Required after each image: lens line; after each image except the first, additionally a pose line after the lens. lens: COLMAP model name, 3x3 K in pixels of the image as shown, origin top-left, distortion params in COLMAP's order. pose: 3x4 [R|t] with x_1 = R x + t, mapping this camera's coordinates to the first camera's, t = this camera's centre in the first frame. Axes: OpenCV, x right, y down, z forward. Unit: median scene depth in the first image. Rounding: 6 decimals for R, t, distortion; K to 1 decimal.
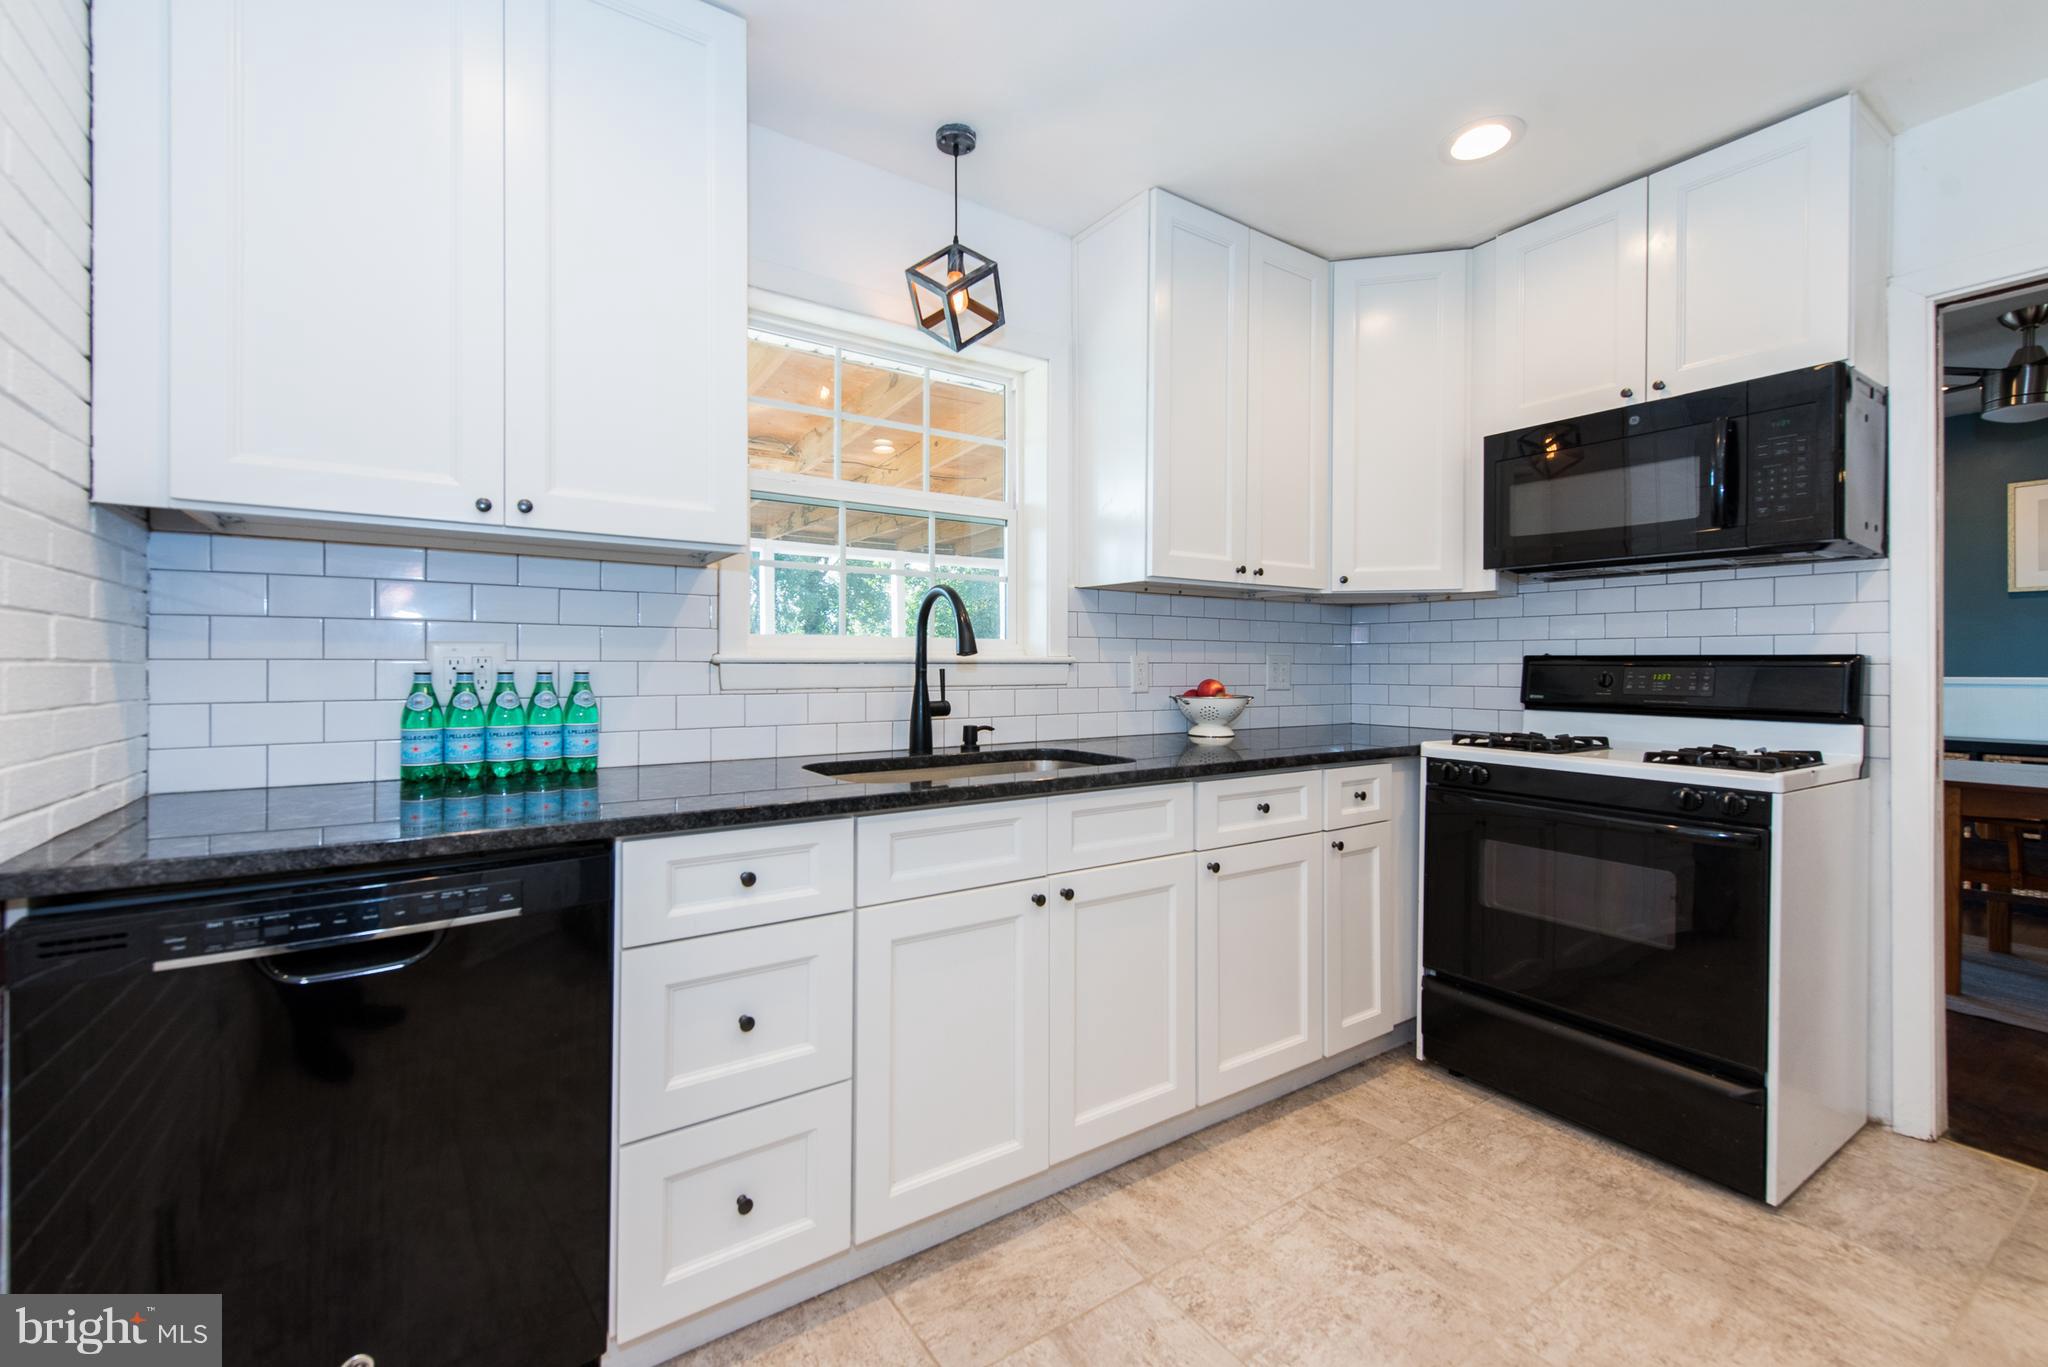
lens RADIAL K [[848.6, 0, 989.0], [0, 848.6, 659.6], [0, 0, 1]] dist [0.012681, -0.000739]
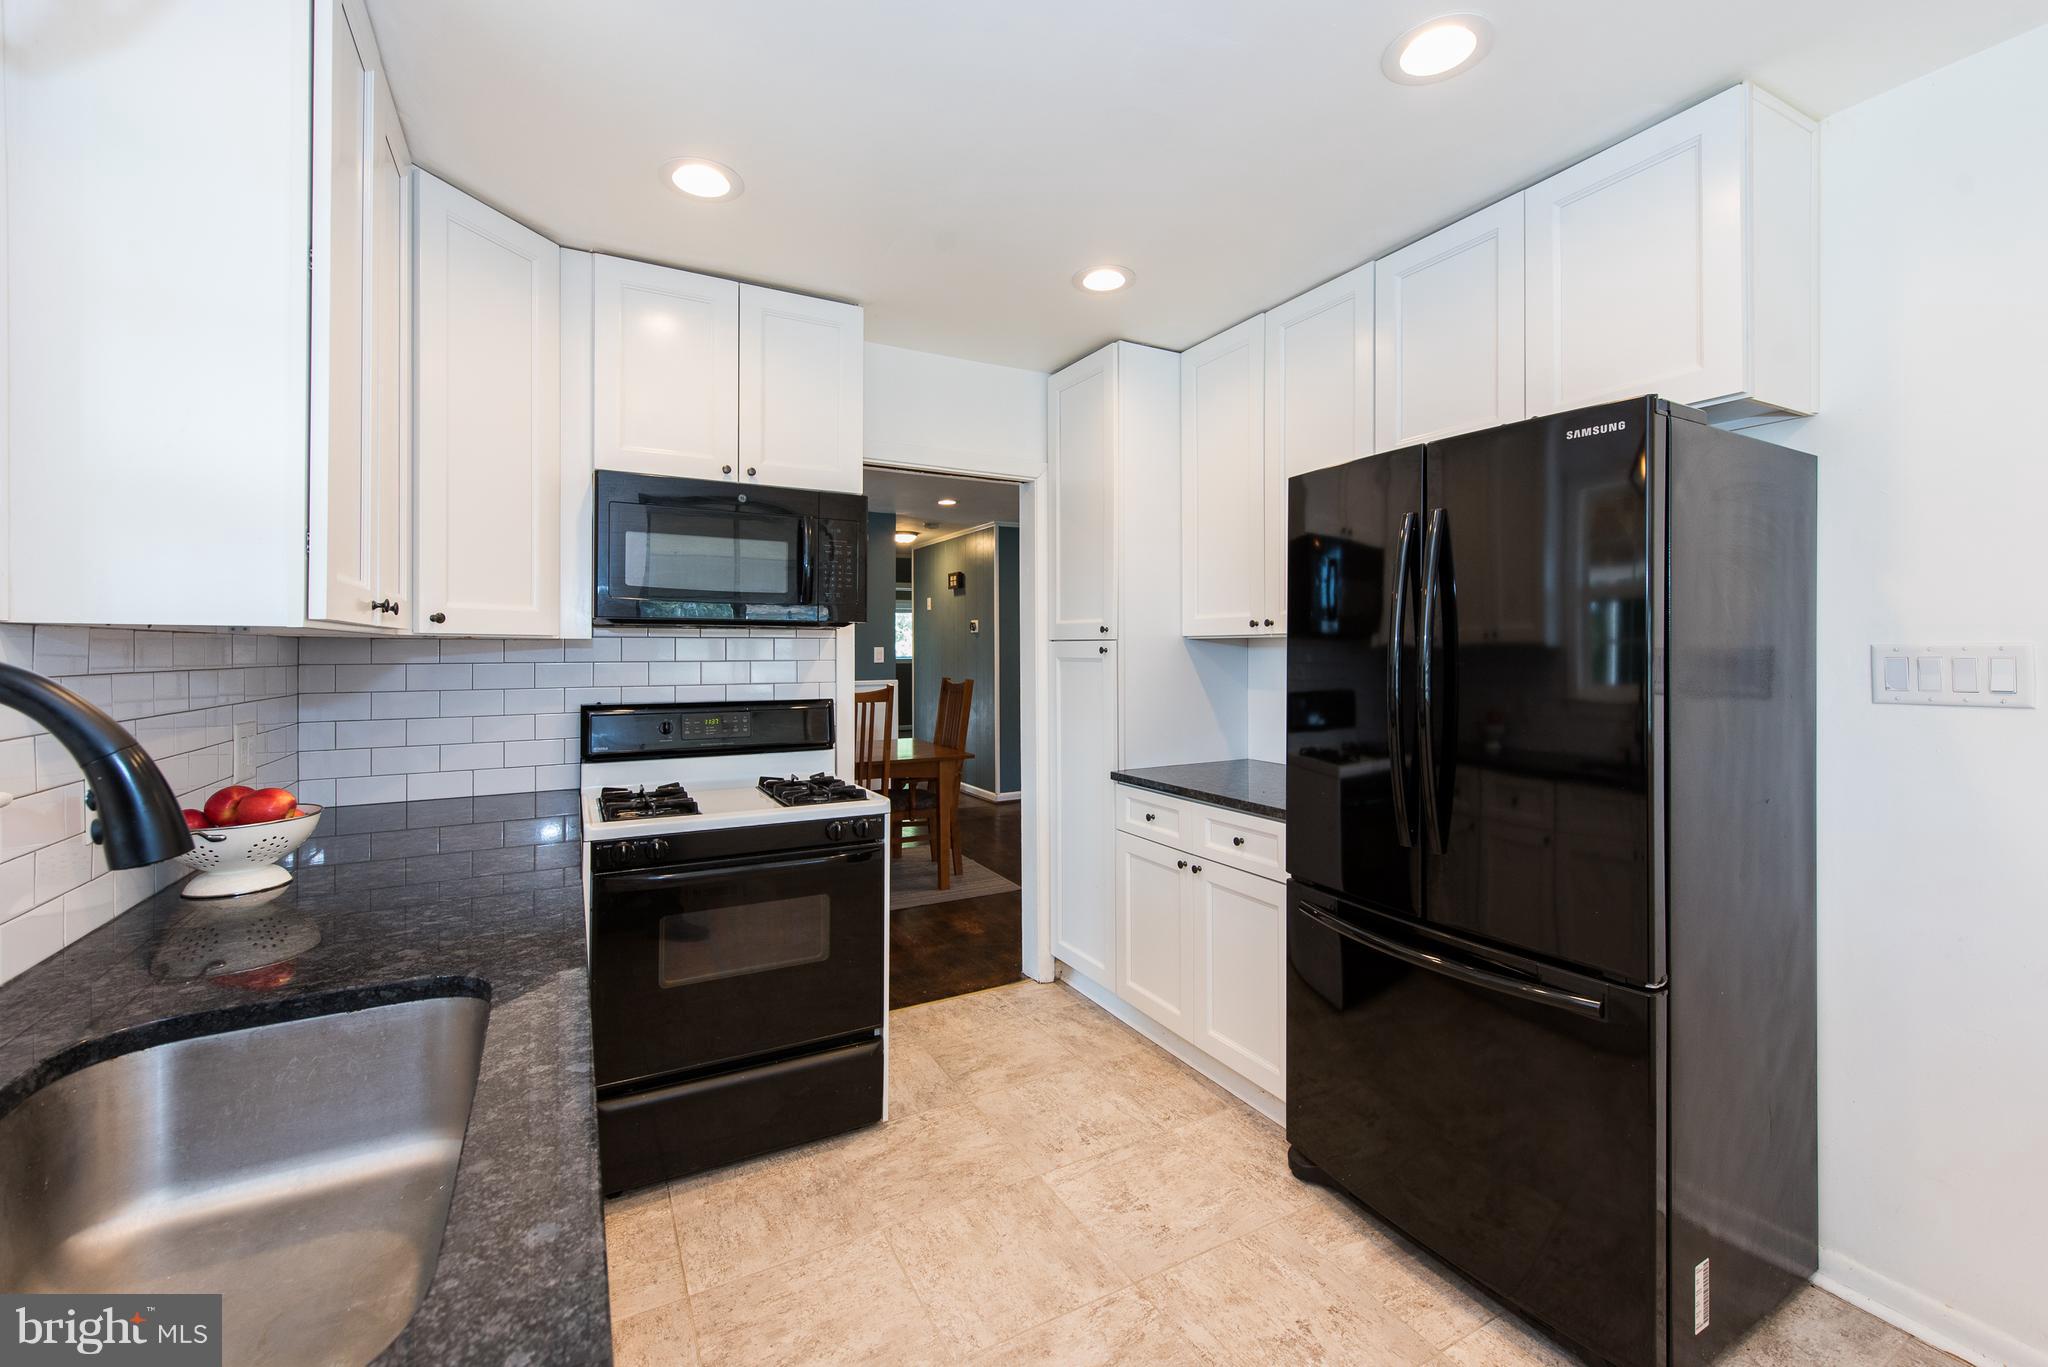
lens RADIAL K [[845.6, 0, 1035.1], [0, 845.6, 642.9], [0, 0, 1]] dist [0.011244, -0.000345]
pose [[0.074288, 0.005368, 0.997222, -0.324625], [-0.004351, 0.999978, -0.005058, -0.087888], [-0.997227, -0.003963, 0.074310, 0.544123]]
